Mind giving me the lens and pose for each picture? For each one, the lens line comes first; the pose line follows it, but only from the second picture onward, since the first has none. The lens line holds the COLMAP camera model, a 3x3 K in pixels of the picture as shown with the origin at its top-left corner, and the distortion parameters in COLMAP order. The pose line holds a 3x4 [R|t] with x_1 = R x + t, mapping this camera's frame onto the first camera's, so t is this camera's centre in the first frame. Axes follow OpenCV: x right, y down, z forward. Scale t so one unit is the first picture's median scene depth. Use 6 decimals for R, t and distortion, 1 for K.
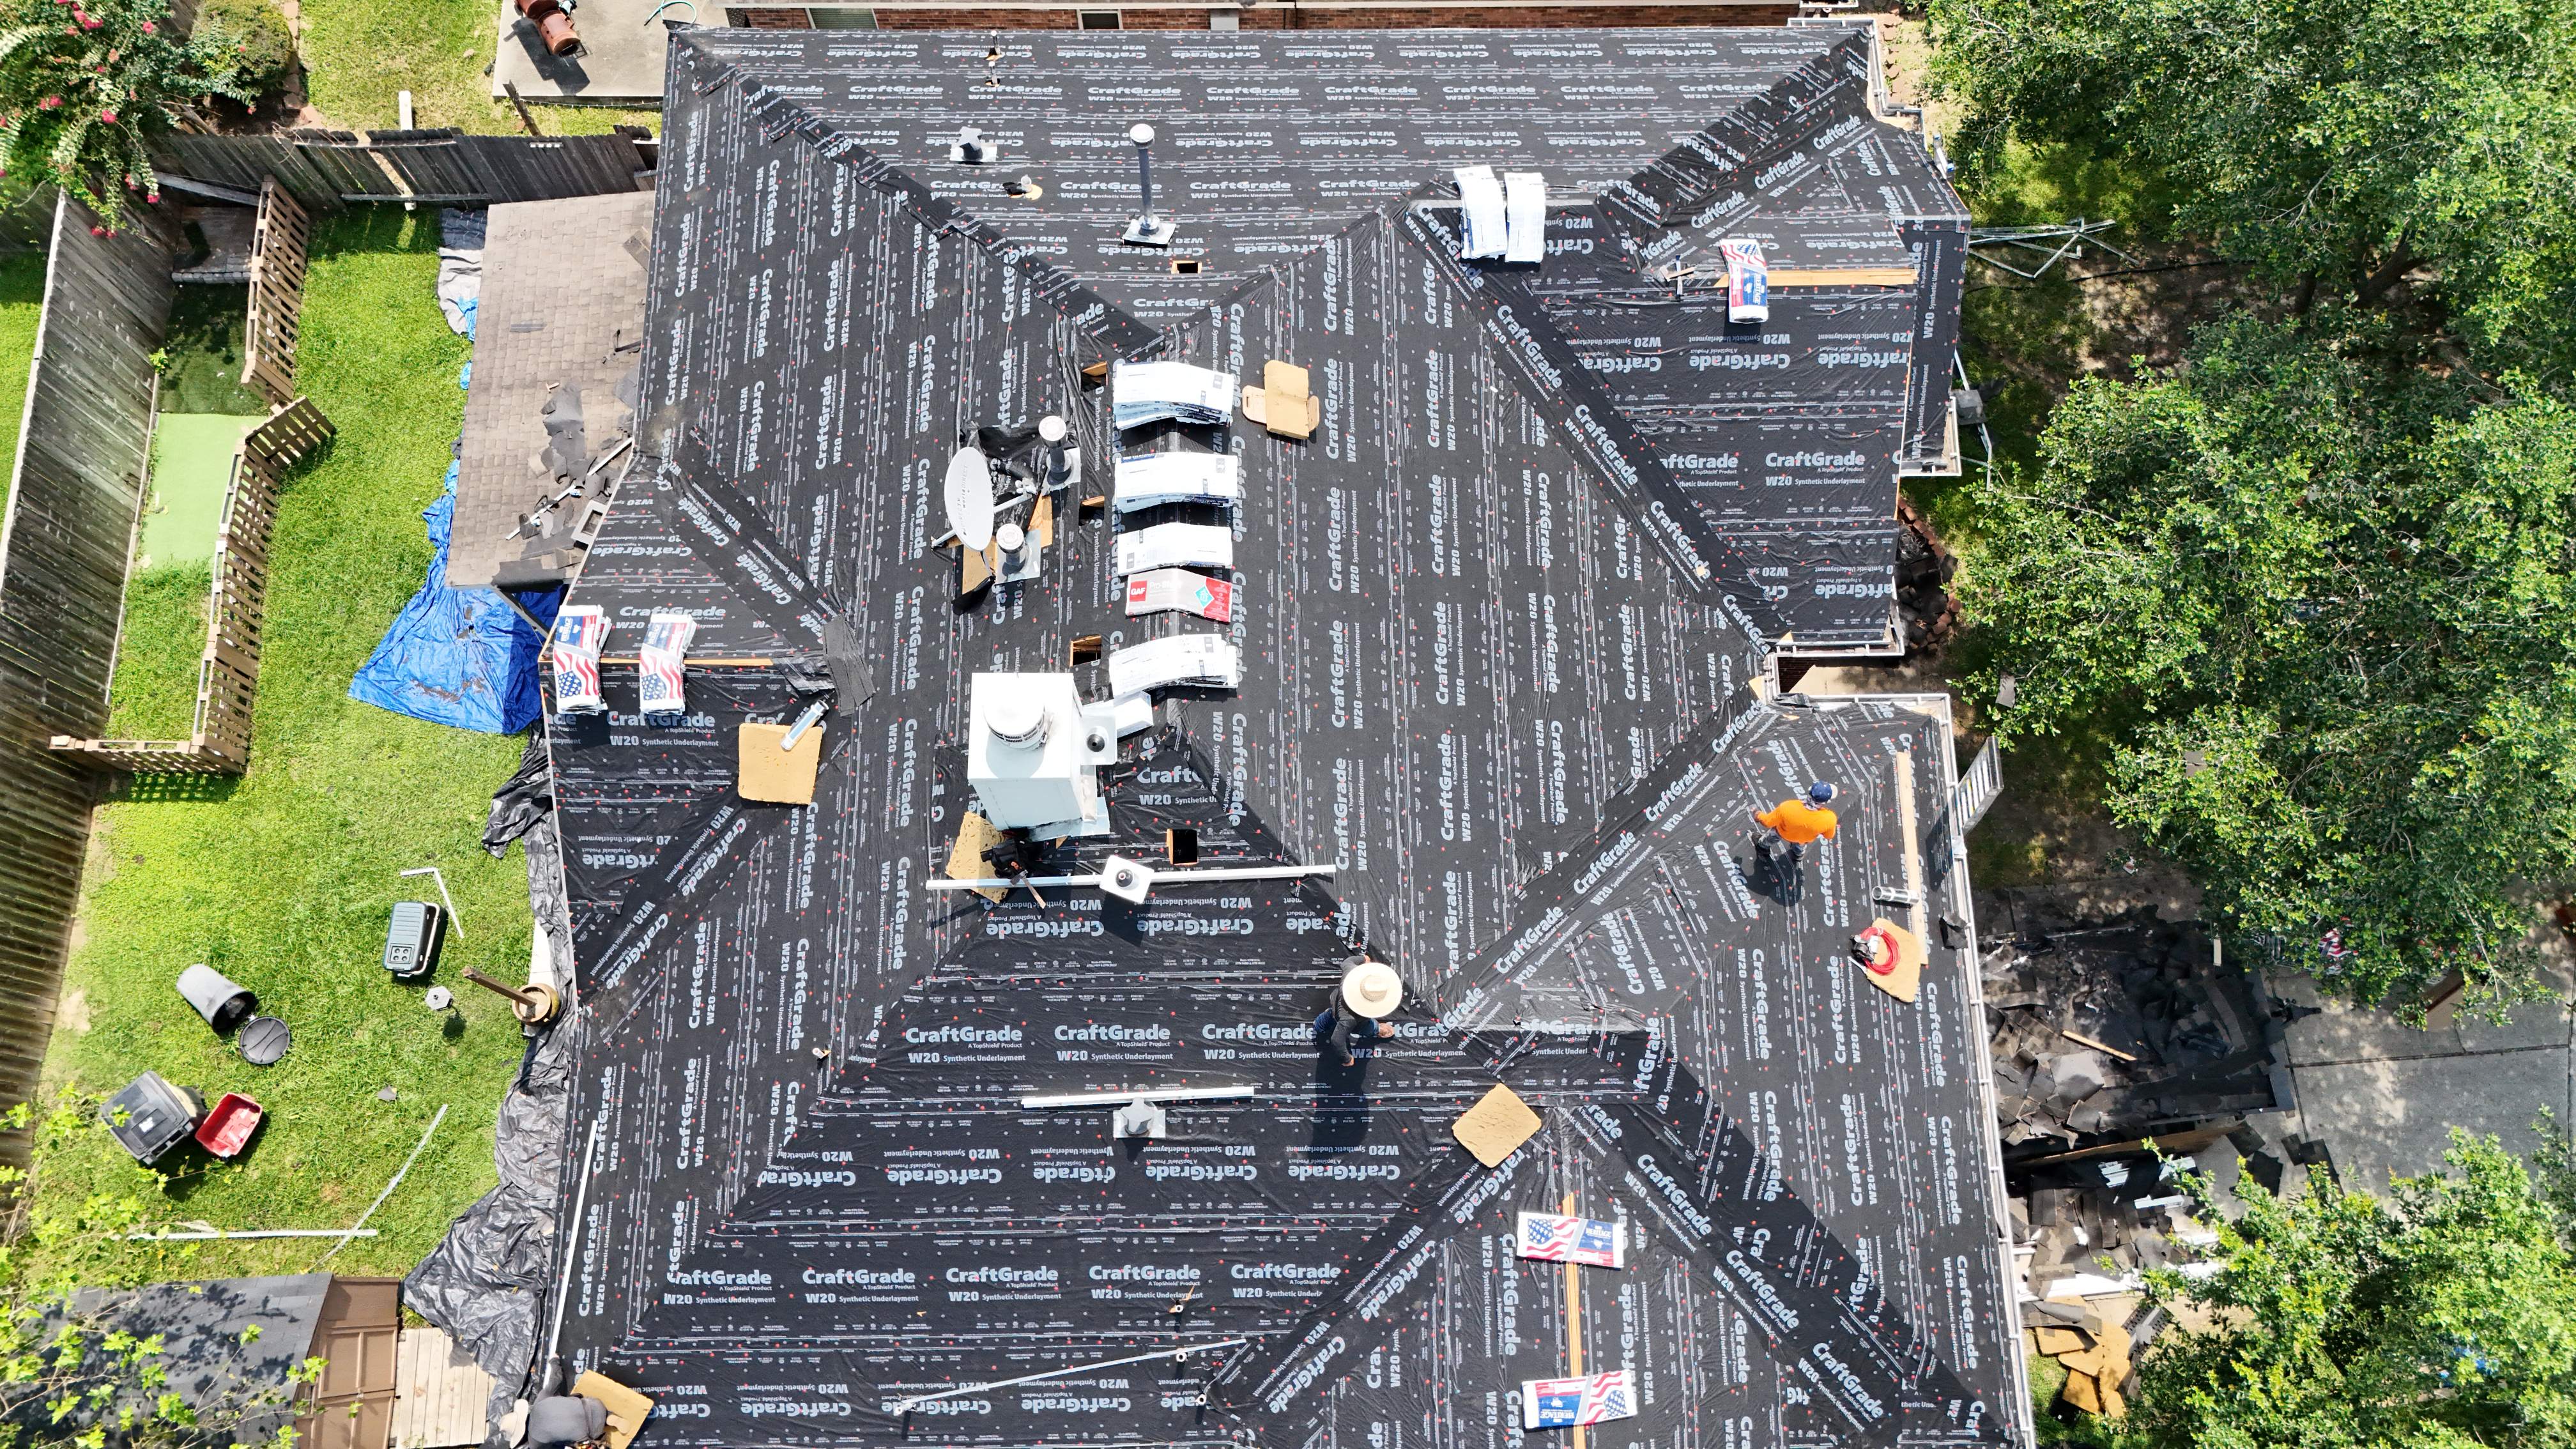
lens RADIAL K [[1895.2, 0, 1288.0], [0, 1895.2, 724.5], [0, 0, 1]] dist [0.069806, -0.076250]
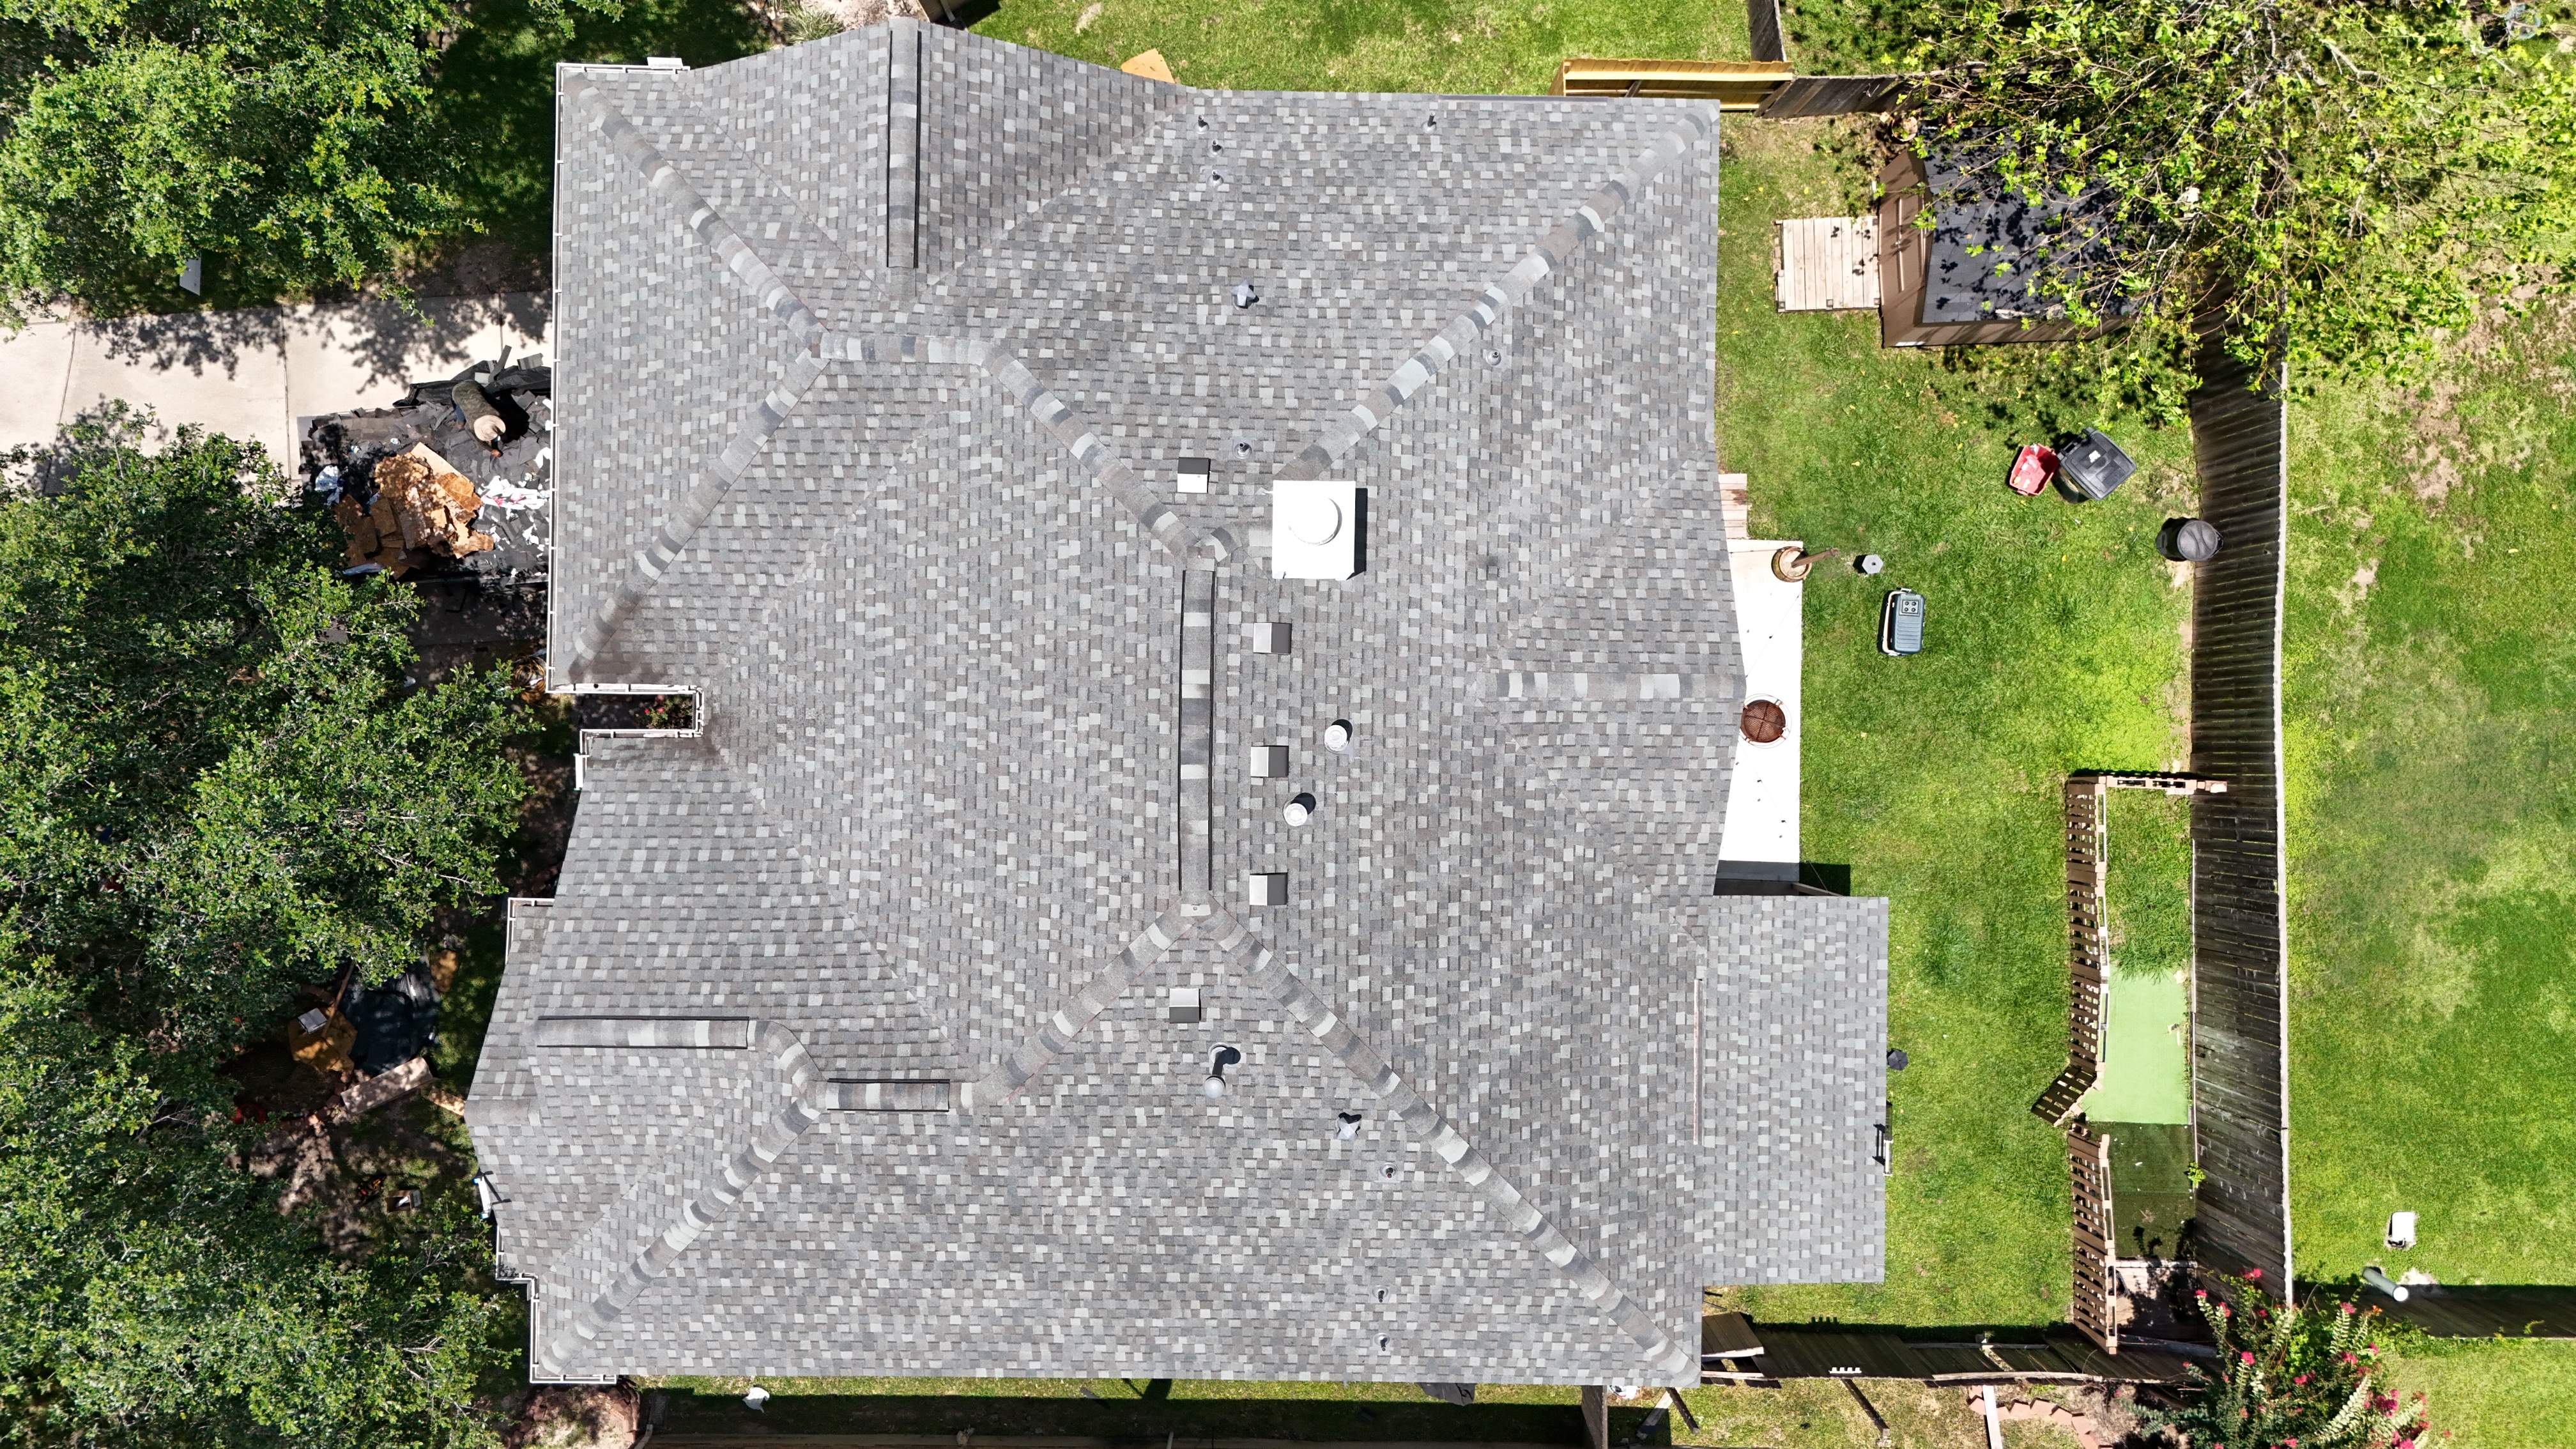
lens RADIAL K [[1890.7, 0, 1283.9], [0, 1890.7, 718.7], [0, 0, 1]] dist [0.100183, -0.139323]
pose [[-0.999468, -0.025210, -0.020668, -0.076252], [0.018078, -0.956205, 0.292139, -0.376019], [-0.027128, 0.291611, 0.956152, -0.108417]]
